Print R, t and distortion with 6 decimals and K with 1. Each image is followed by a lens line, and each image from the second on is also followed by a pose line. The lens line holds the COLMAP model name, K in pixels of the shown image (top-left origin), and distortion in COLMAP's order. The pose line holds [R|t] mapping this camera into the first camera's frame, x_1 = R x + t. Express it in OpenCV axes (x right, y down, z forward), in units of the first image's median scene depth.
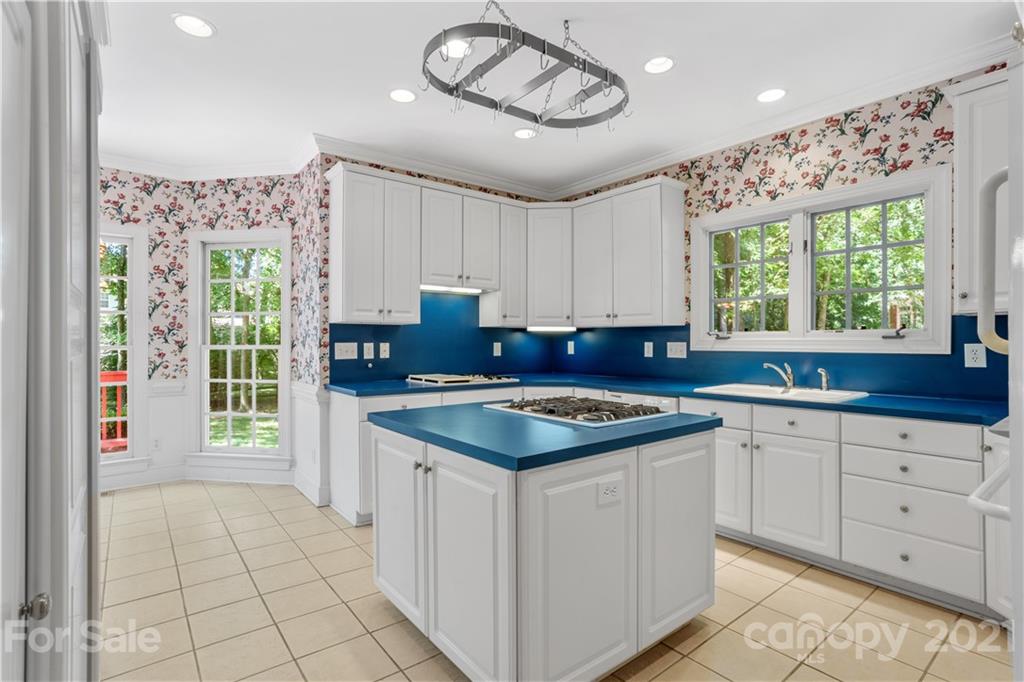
lens RADIAL K [[499.8, 0, 510.4], [0, 499.8, 340.3], [0, 0, 1]] dist [-0.005844, 0.000924]
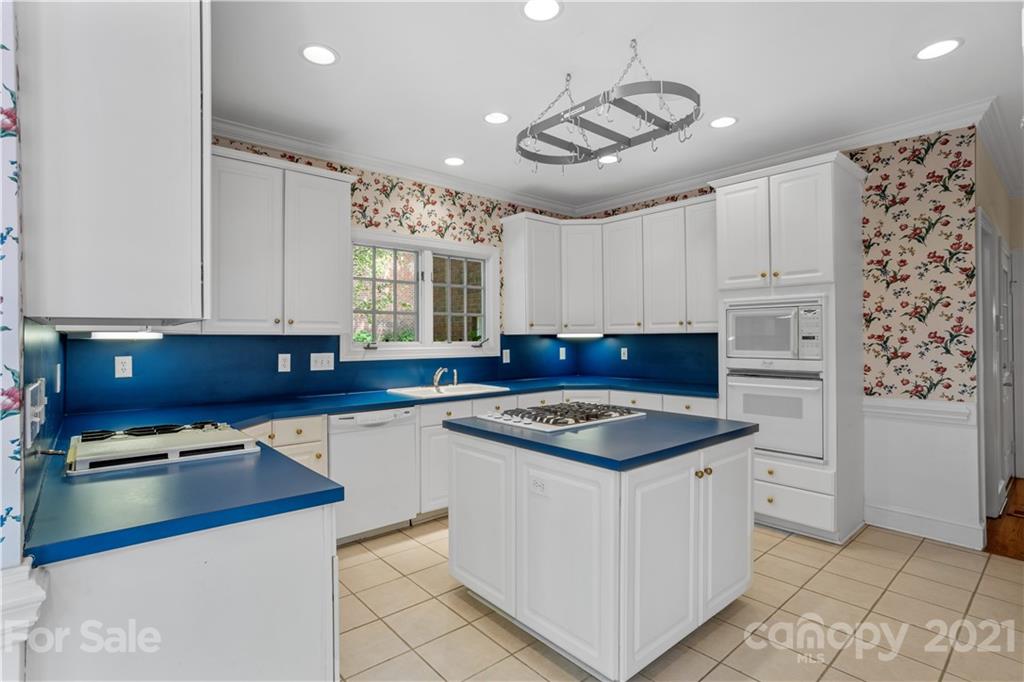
lens RADIAL K [[499.8, 0, 510.4], [0, 499.8, 340.3], [0, 0, 1]] dist [-0.005844, 0.000924]
pose [[-0.034109, 0.009495, 0.999373, -0.722054], [0.011743, 0.999890, -0.009099, -0.008923], [-0.999349, 0.011425, -0.034217, 0.838934]]
